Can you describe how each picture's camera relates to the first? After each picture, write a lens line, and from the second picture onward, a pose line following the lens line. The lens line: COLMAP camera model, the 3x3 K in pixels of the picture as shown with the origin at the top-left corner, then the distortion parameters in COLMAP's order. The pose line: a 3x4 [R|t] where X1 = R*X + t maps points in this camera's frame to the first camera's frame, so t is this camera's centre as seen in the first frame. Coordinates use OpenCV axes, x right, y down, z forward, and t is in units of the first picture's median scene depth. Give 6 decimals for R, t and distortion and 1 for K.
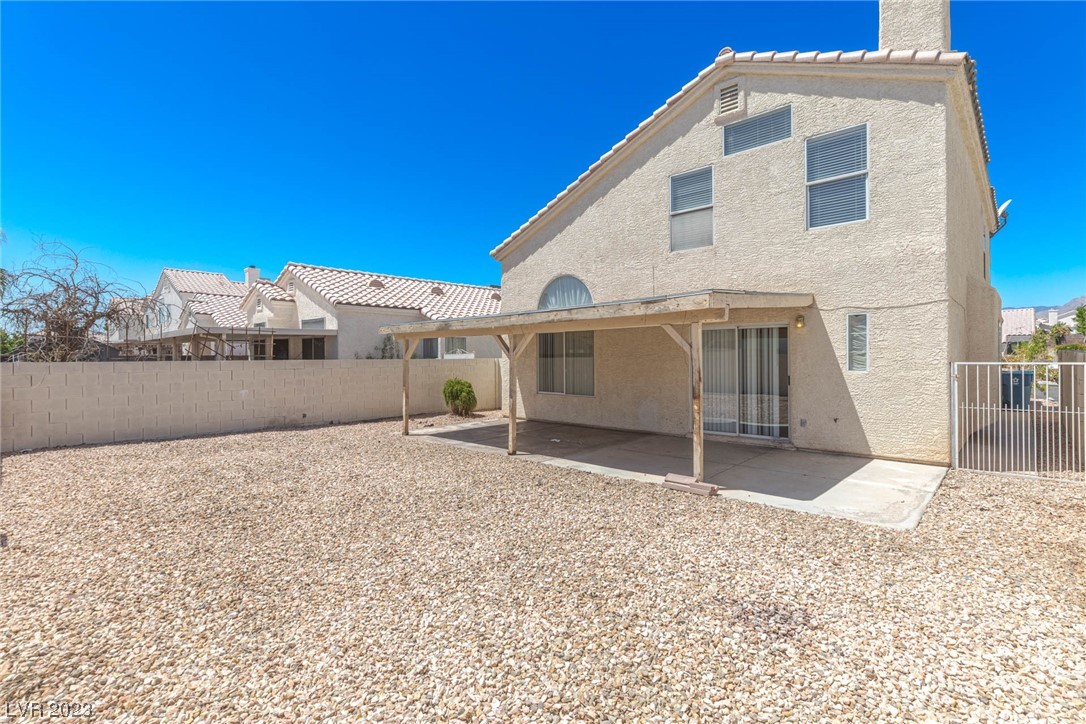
lens RADIAL K [[522.7, 0, 541.1], [0, 522.7, 348.2], [0, 0, 1]] dist [0.000621, 0.000168]
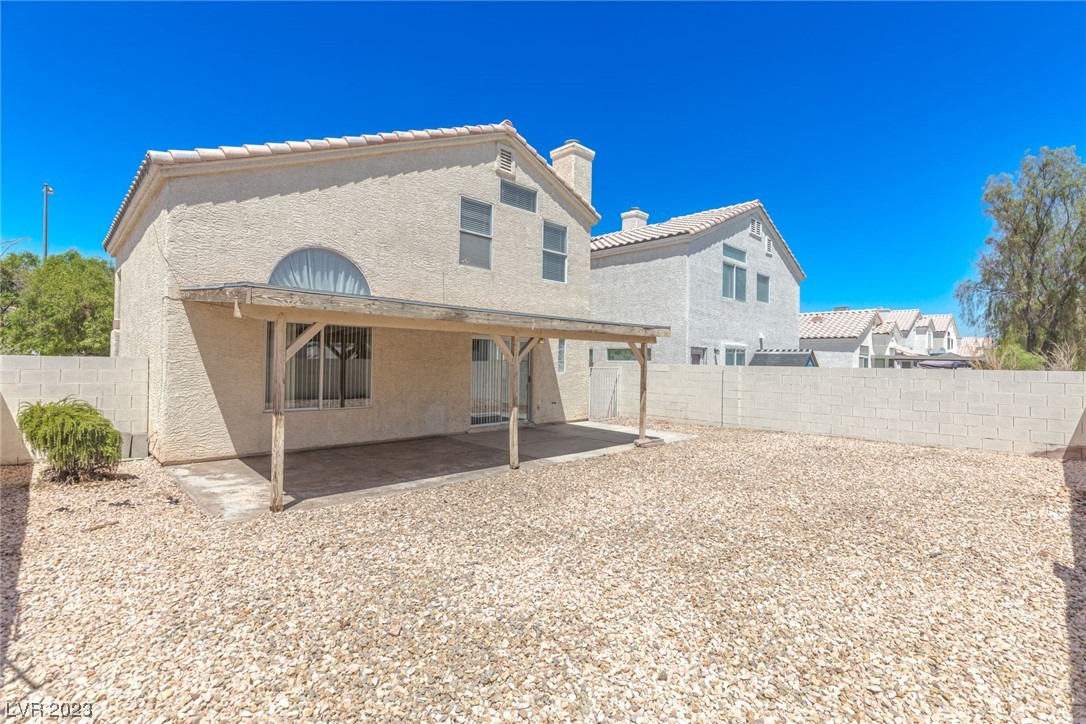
lens RADIAL K [[522.7, 0, 541.1], [0, 522.7, 348.2], [0, 0, 1]] dist [0.000621, 0.000168]
pose [[0.002453, 0.033087, 0.999449, -0.835489], [-0.034068, 0.998875, -0.032984, 0.019690], [-0.999416, -0.033969, 0.003577, 0.828203]]
